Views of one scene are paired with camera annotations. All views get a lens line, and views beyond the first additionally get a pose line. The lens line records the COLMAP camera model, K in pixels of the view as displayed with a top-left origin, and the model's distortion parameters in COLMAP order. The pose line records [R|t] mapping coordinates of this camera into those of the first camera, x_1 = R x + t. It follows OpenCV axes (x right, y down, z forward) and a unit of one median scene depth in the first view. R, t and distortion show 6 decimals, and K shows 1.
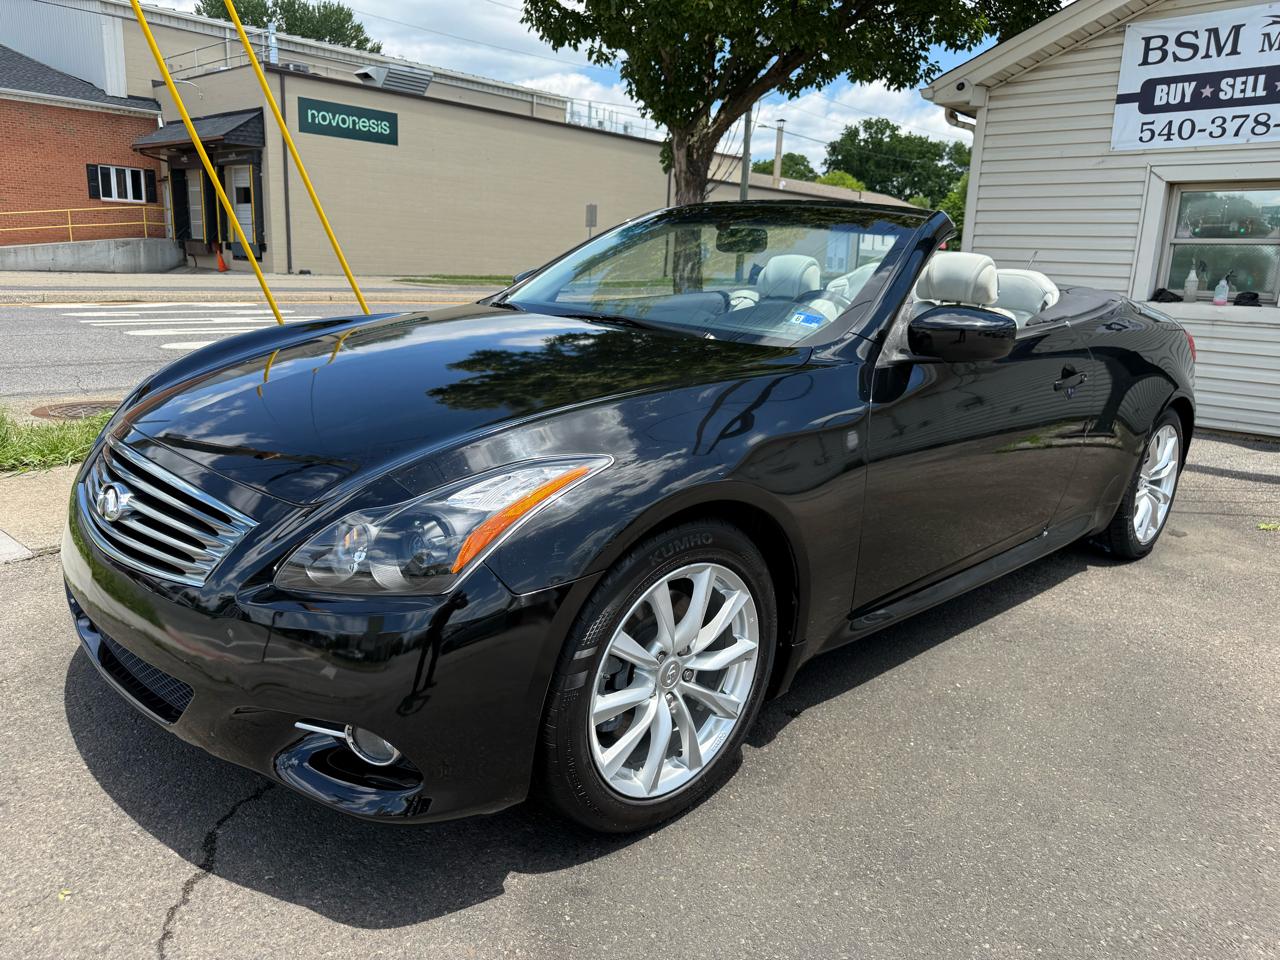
lens RADIAL K [[945.8, 0, 640.8], [0, 945.8, 485.2], [0, 0, 1]] dist [-0.001267, 0.001491]
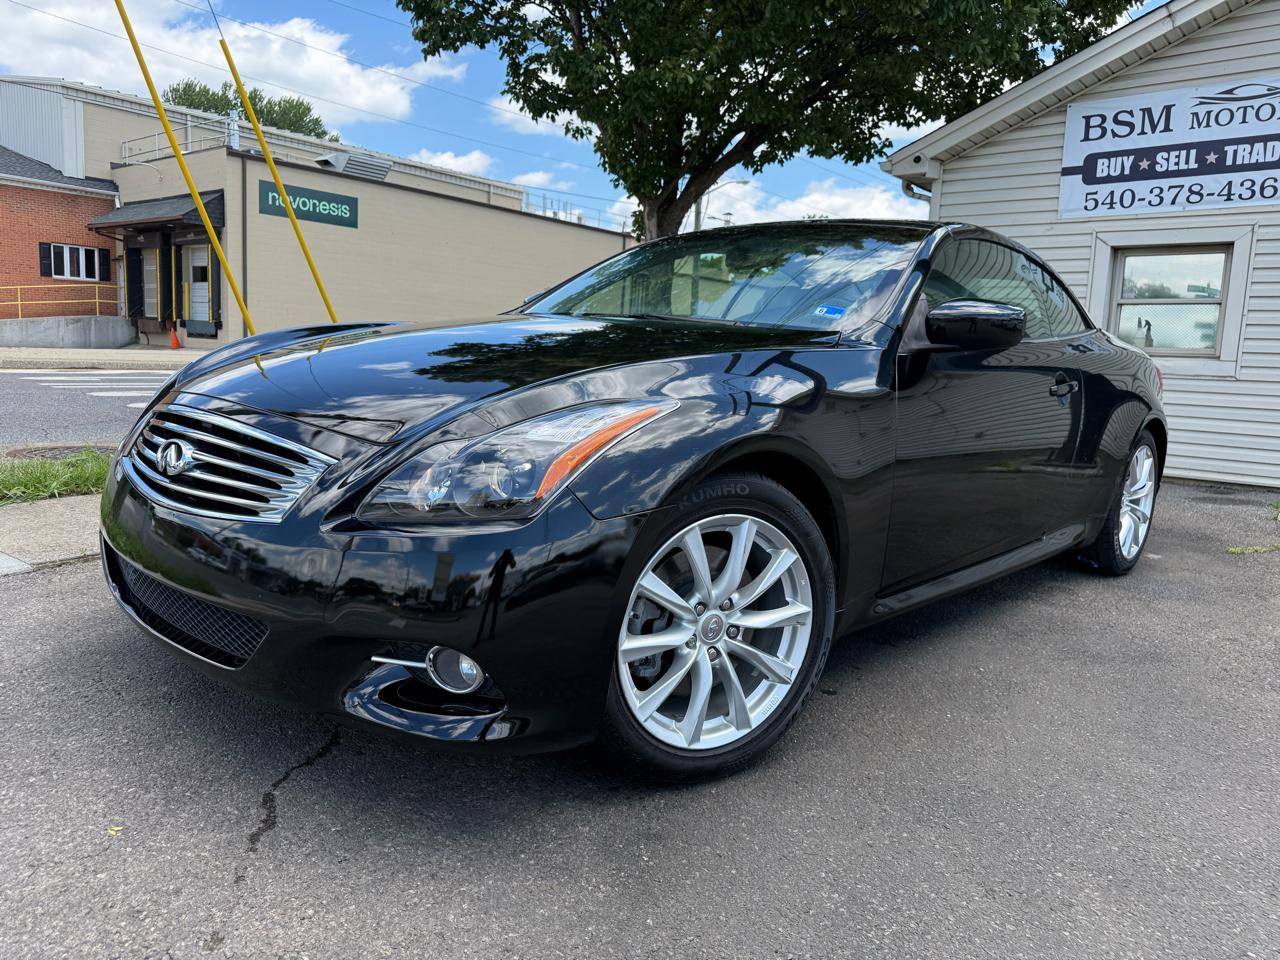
lens RADIAL K [[941.8, 0, 645.0], [0, 941.8, 480.8], [0, 0, 1]] dist [0.010650, -0.011911]
pose [[0.998315, -0.003005, 0.057950, -0.026175], [0.008443, 0.995554, -0.093815, 0.030333], [-0.057411, 0.094146, 0.993902, -0.004248]]
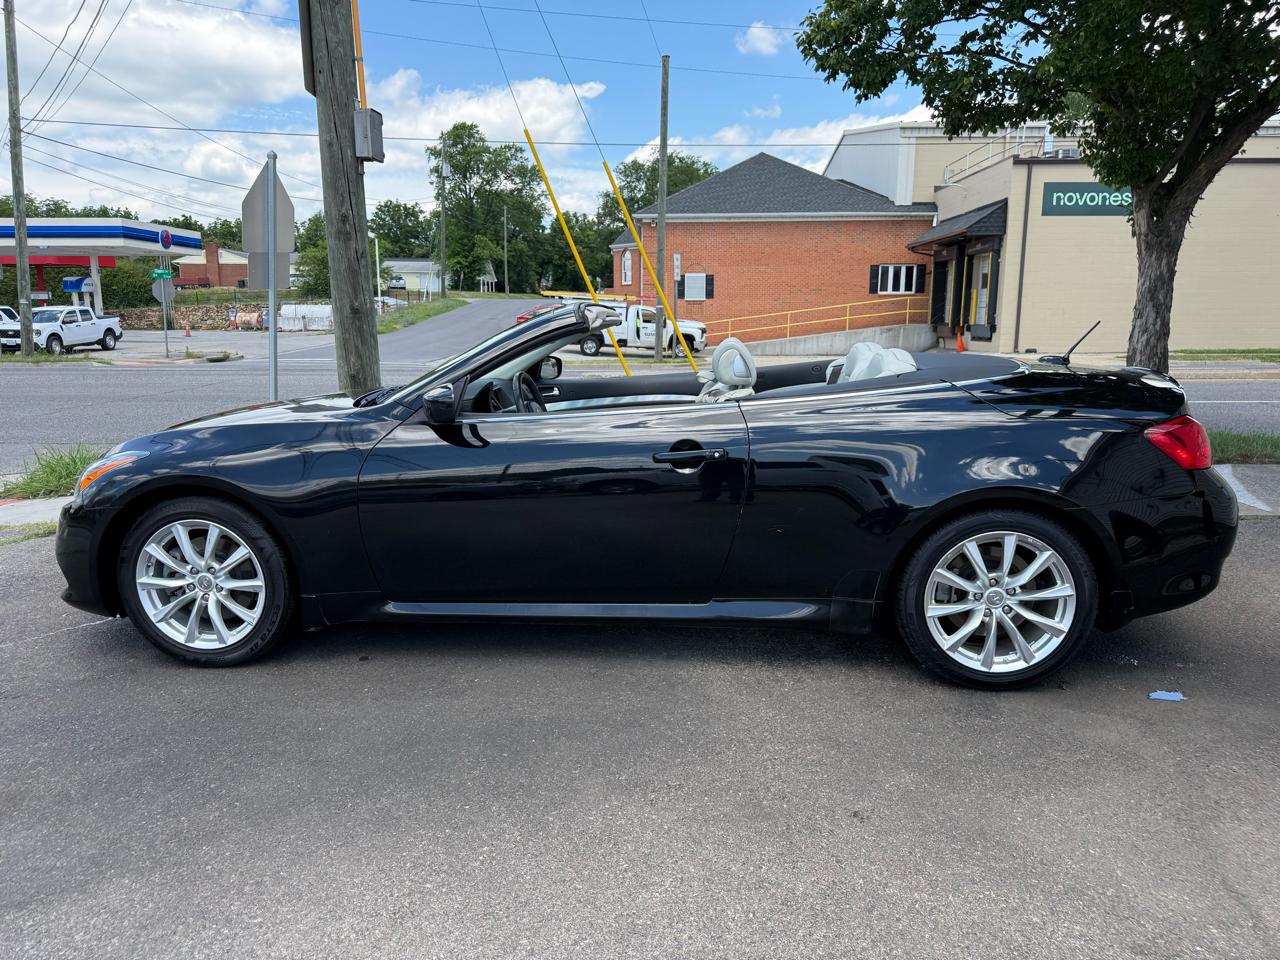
lens RADIAL K [[938.6, 0, 632.3], [0, 938.6, 477.3], [0, 0, 1]] dist [0.029657, -0.039458]
pose [[0.661684, 0.078683, -0.745643, 0.399566], [-0.144525, 0.989213, -0.023867, -0.015025], [0.735722, 0.123556, 0.665918, 0.085132]]
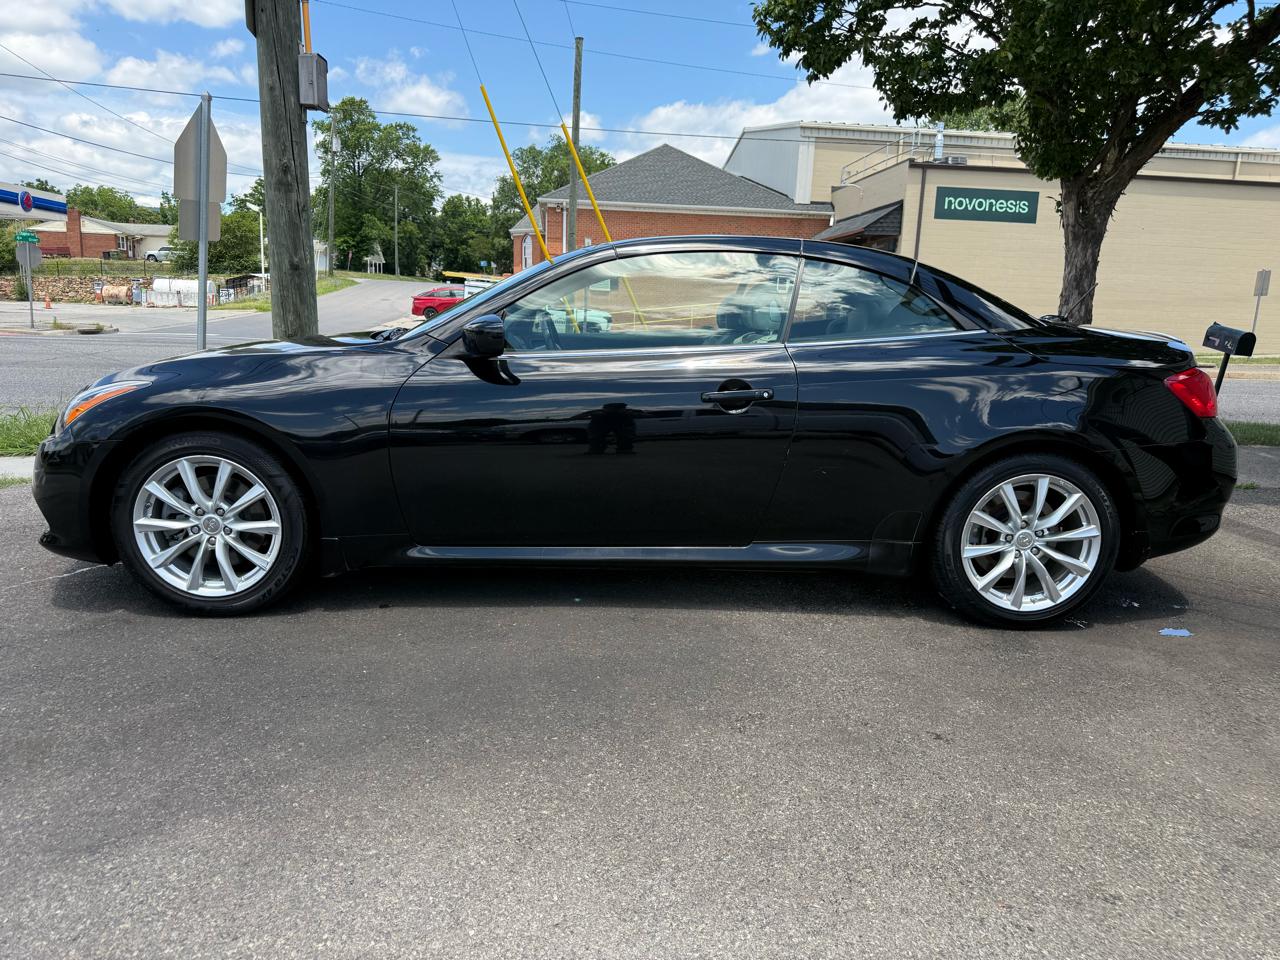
lens RADIAL K [[940.3, 0, 642.4], [0, 940.3, 479.2], [0, 0, 1]] dist [0.021017, -0.027001]
pose [[0.751504, 0.093623, -0.653051, 0.355086], [-0.152435, 0.987735, -0.033811, 0.013255], [0.641876, 0.124957, 0.756558, 0.051625]]
